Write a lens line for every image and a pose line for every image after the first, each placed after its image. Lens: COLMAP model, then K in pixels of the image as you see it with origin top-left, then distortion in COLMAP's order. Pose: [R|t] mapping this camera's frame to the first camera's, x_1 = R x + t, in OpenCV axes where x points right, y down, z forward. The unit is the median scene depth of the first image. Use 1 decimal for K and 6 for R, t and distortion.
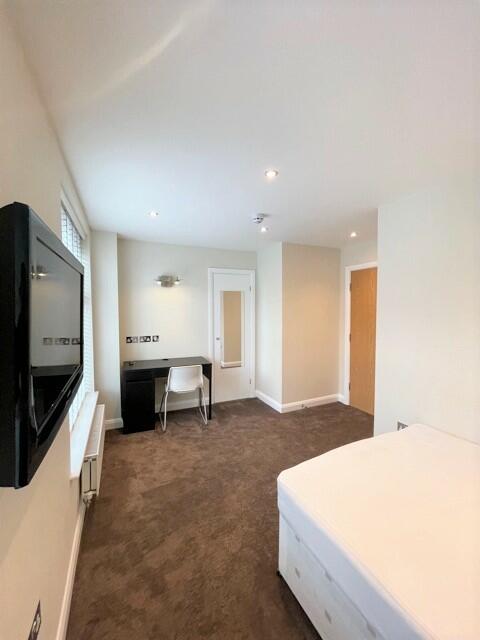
lens RADIAL K [[257.5, 0, 240.0], [0, 257.5, 320.0], [0, 0, 1]] dist [0.029538, 0.000090]
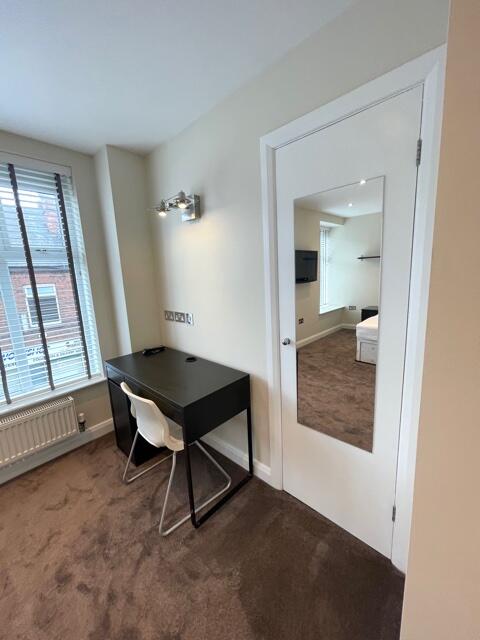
lens RADIAL K [[257.5, 0, 240.0], [0, 257.5, 320.0], [0, 0, 1]] dist [0.029538, 0.000090]
pose [[0.374754, 0.153534, -0.914323, 0.238601], [0.011952, 0.985311, 0.170353, -0.021637], [0.927047, -0.074769, 0.367414, 0.884547]]
